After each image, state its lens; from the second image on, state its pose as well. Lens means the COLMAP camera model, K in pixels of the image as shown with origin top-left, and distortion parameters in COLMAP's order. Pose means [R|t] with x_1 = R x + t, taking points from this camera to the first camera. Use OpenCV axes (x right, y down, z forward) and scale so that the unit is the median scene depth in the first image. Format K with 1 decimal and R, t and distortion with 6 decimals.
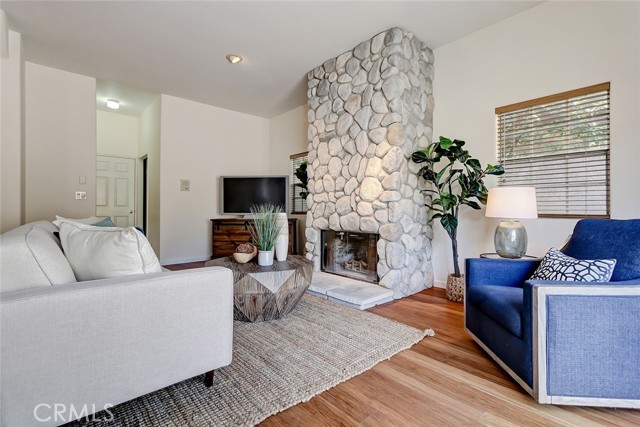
lens RADIAL K [[295.7, 0, 329.5], [0, 295.7, 209.9], [0, 0, 1]] dist [0.006460, -0.000313]
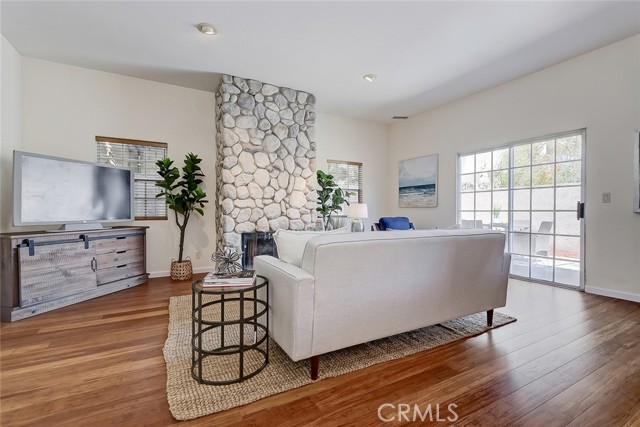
lens RADIAL K [[295.7, 0, 299.5], [0, 295.7, 215.5], [0, 0, 1]] dist [0.006460, -0.000313]
pose [[0.254243, -0.013925, 0.967040, -1.079265], [-0.000919, 0.999892, 0.014640, -0.013879], [-0.967140, -0.004611, 0.254203, 0.570064]]
